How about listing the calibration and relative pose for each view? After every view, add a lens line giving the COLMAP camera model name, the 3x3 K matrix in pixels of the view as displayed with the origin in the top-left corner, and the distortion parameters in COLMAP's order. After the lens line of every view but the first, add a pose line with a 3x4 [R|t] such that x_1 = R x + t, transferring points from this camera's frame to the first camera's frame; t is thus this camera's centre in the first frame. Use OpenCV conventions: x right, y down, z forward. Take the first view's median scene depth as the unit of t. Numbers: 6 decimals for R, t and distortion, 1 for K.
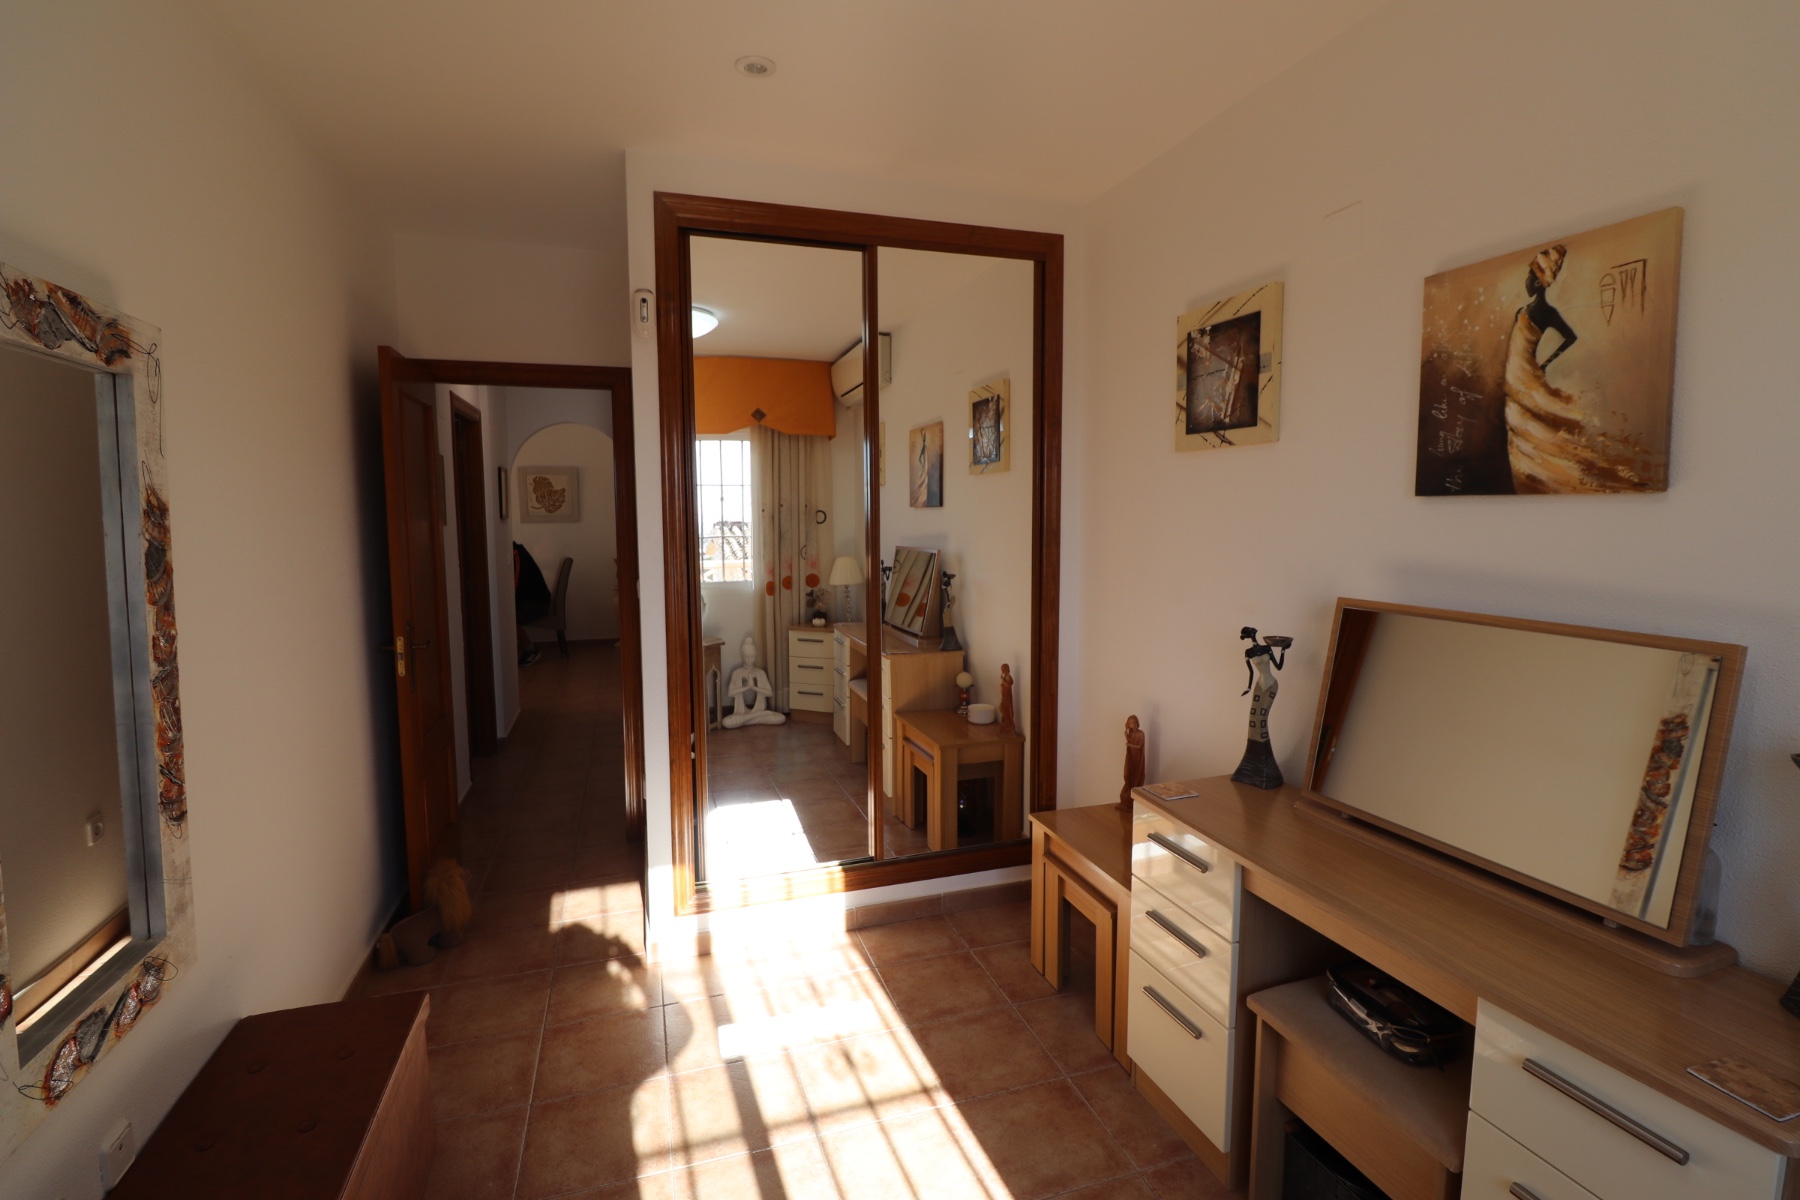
lens RADIAL K [[834.7, 0, 897.7], [0, 834.7, 579.8], [0, 0, 1]] dist [-0.000164, -0.013507]
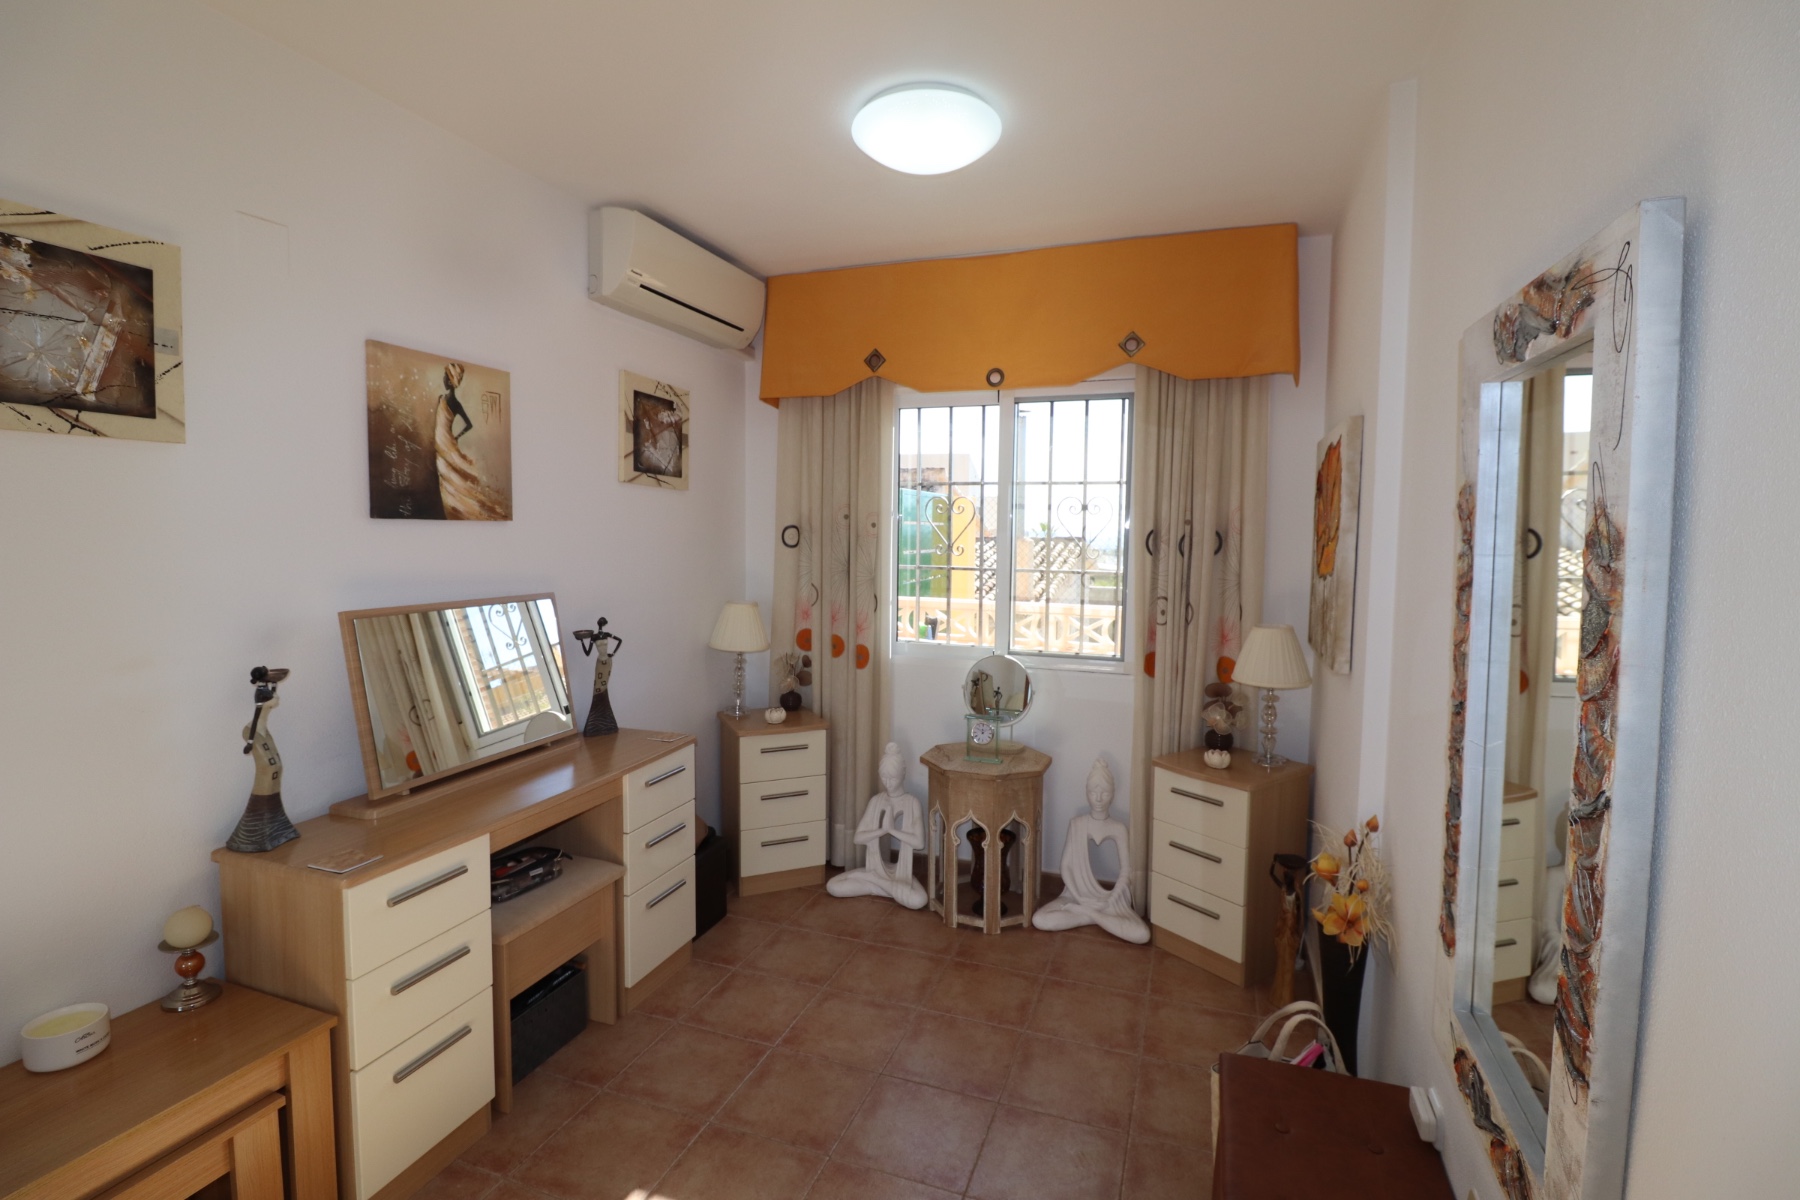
lens RADIAL K [[834.7, 0, 897.7], [0, 834.7, 579.8], [0, 0, 1]] dist [-0.000164, -0.013507]
pose [[-0.792775, -0.018279, 0.609240, -0.787548], [0.065012, 0.991312, 0.114340, -0.112034], [-0.606037, 0.130254, -0.784699, 1.659552]]
